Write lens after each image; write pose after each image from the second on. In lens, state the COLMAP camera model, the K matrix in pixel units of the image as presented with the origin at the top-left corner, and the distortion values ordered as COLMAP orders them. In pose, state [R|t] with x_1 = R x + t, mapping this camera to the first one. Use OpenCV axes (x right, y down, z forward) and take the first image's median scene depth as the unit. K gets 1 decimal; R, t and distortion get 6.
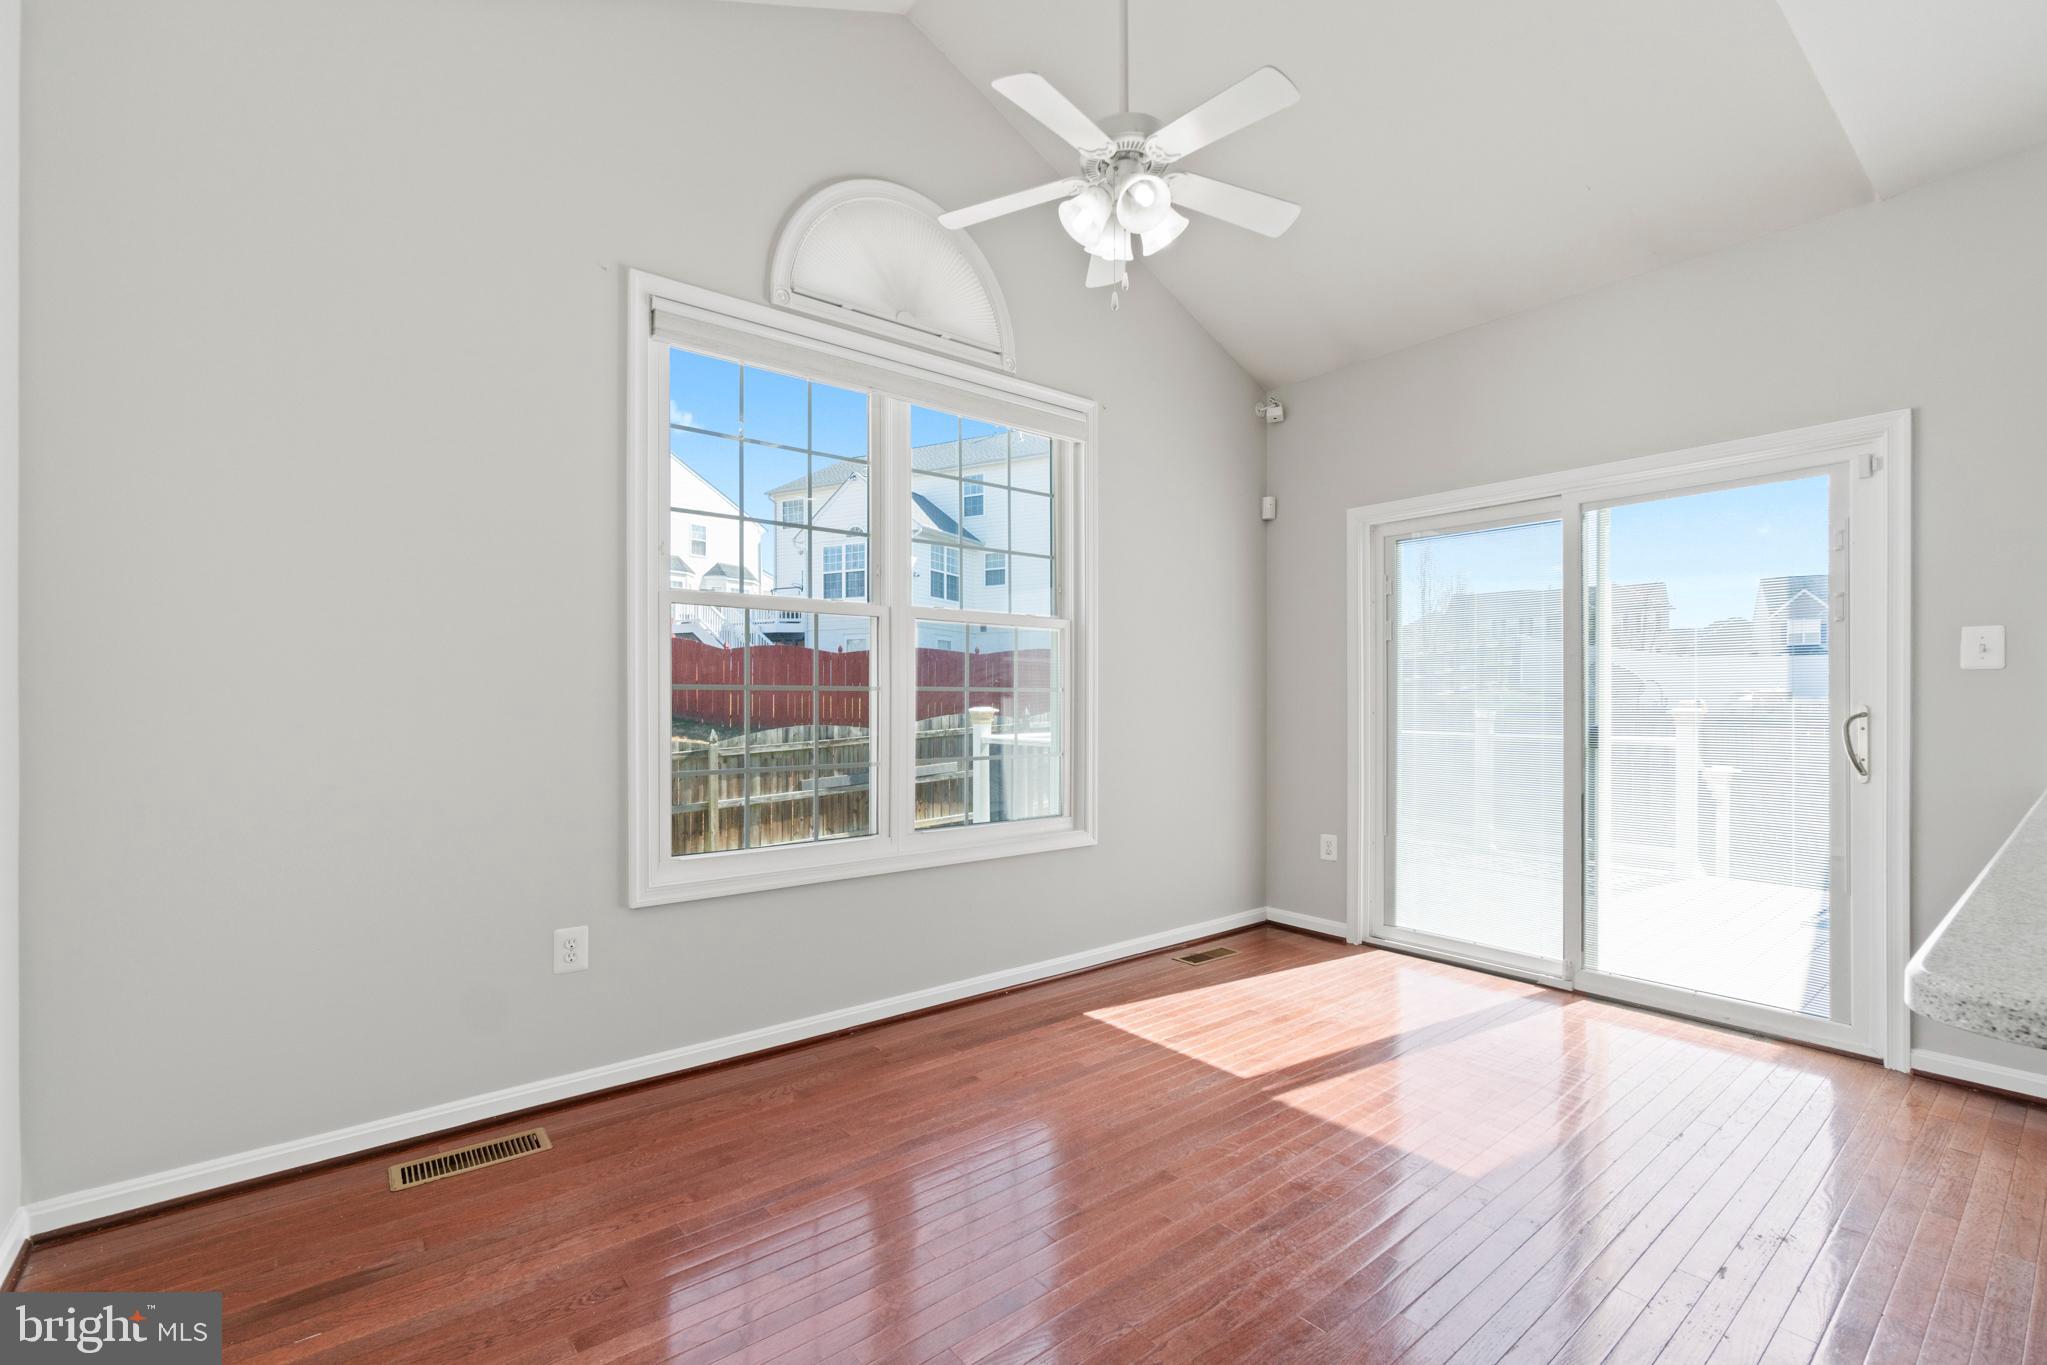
lens RADIAL K [[892.4, 0, 1021.5], [0, 892.4, 702.1], [0, 0, 1]] dist [0.002318, 0.000250]
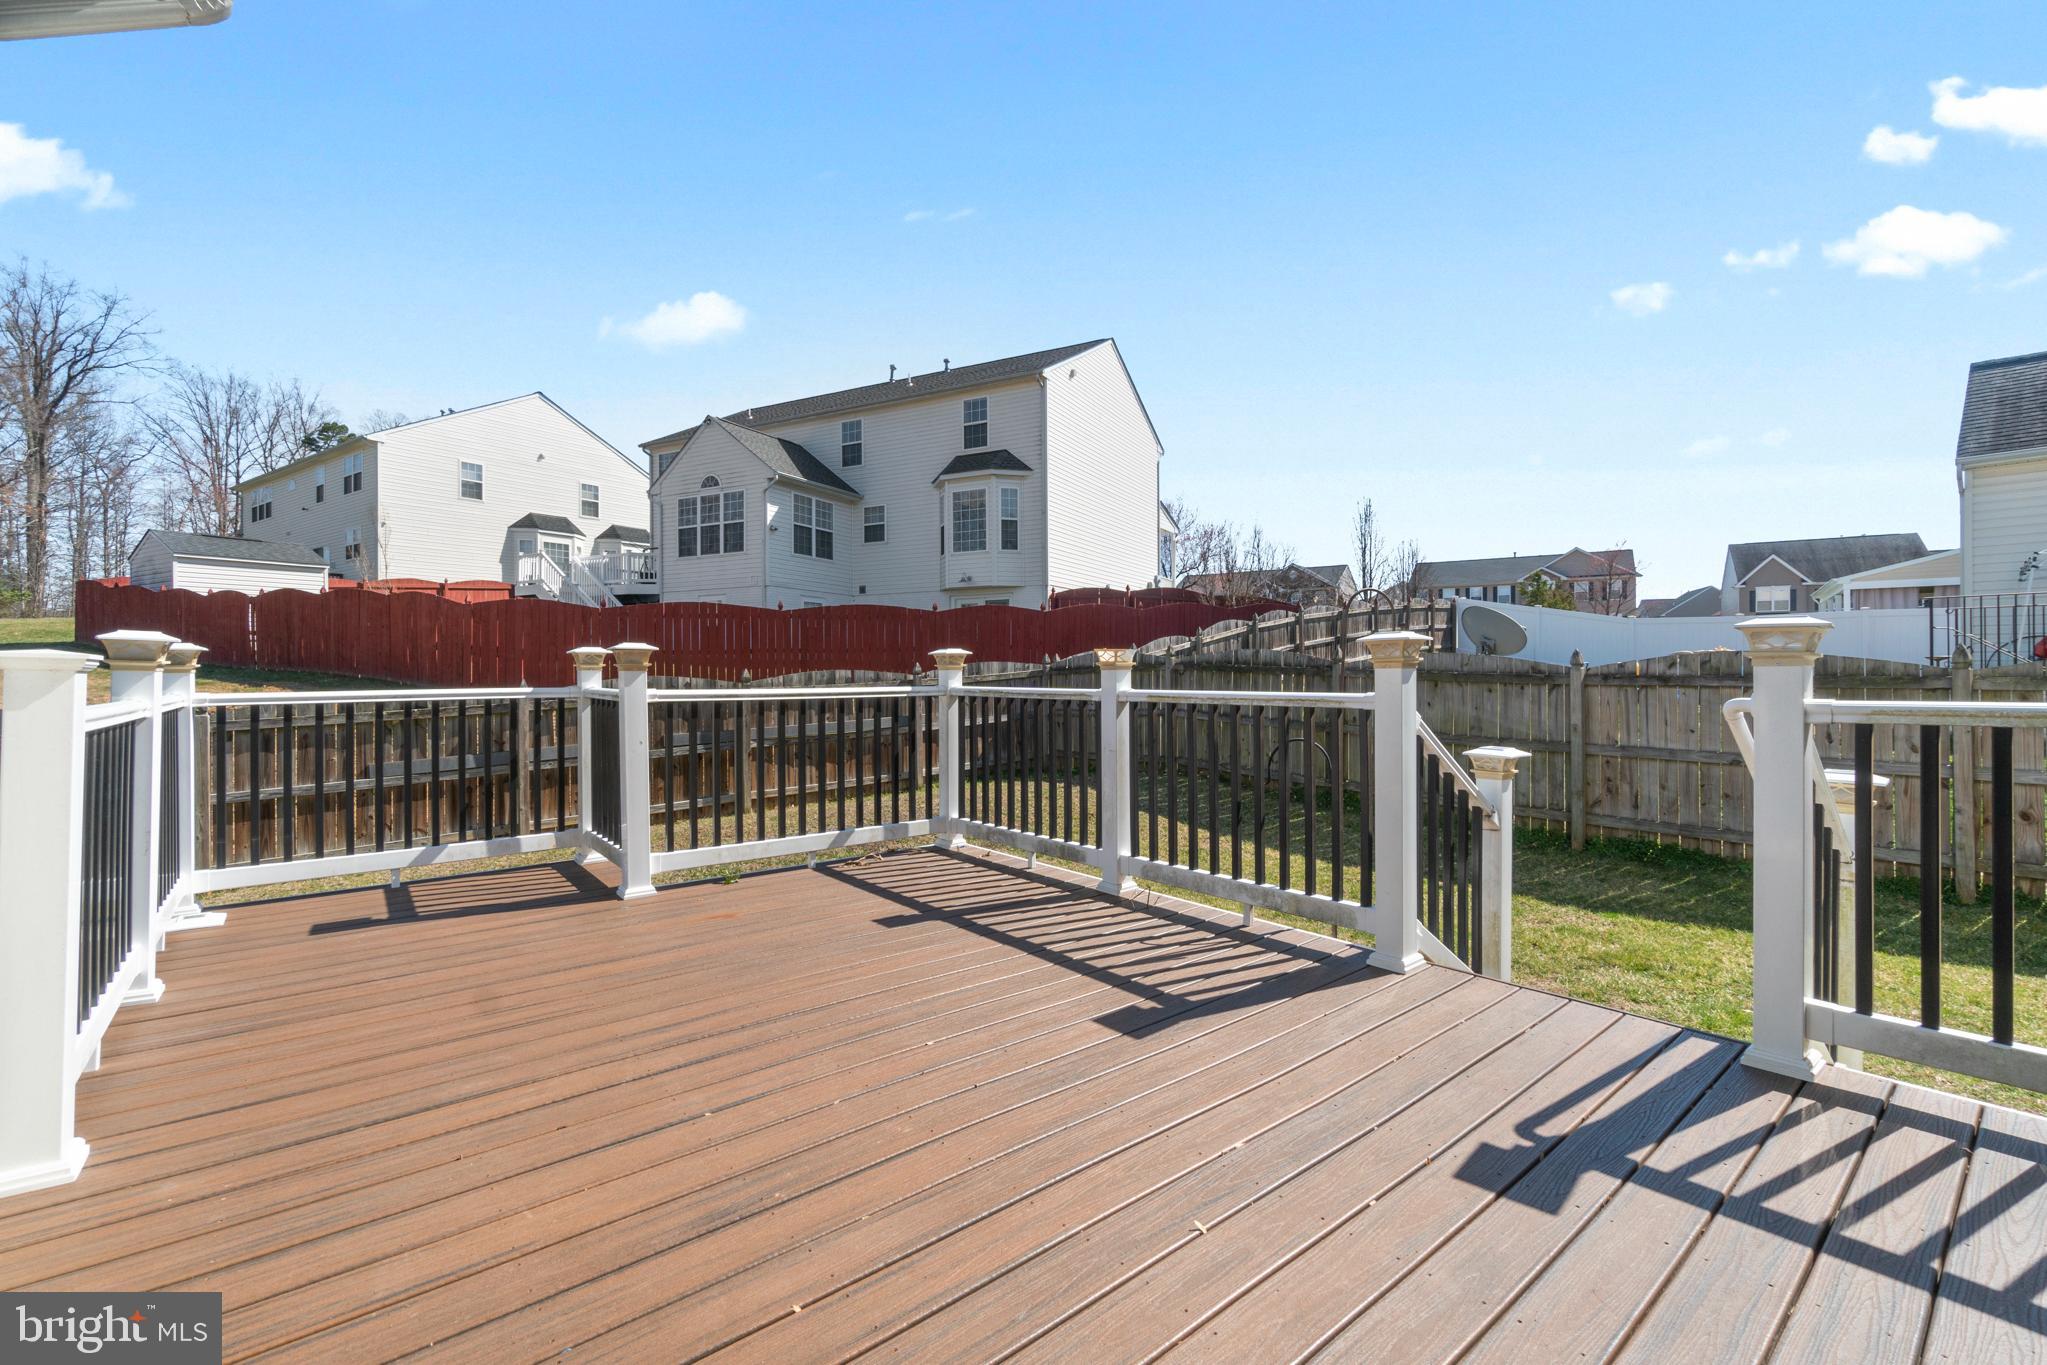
lens RADIAL K [[882.8, 0, 1014.4], [0, 882.8, 671.6], [0, 0, 1]] dist [0.000566, 0.000089]
pose [[0.999980, -0.003993, 0.004979, 0.110545], [0.004021, 0.999976, -0.005682, 0.006467], [-0.004956, 0.005702, 0.999971, 0.106831]]
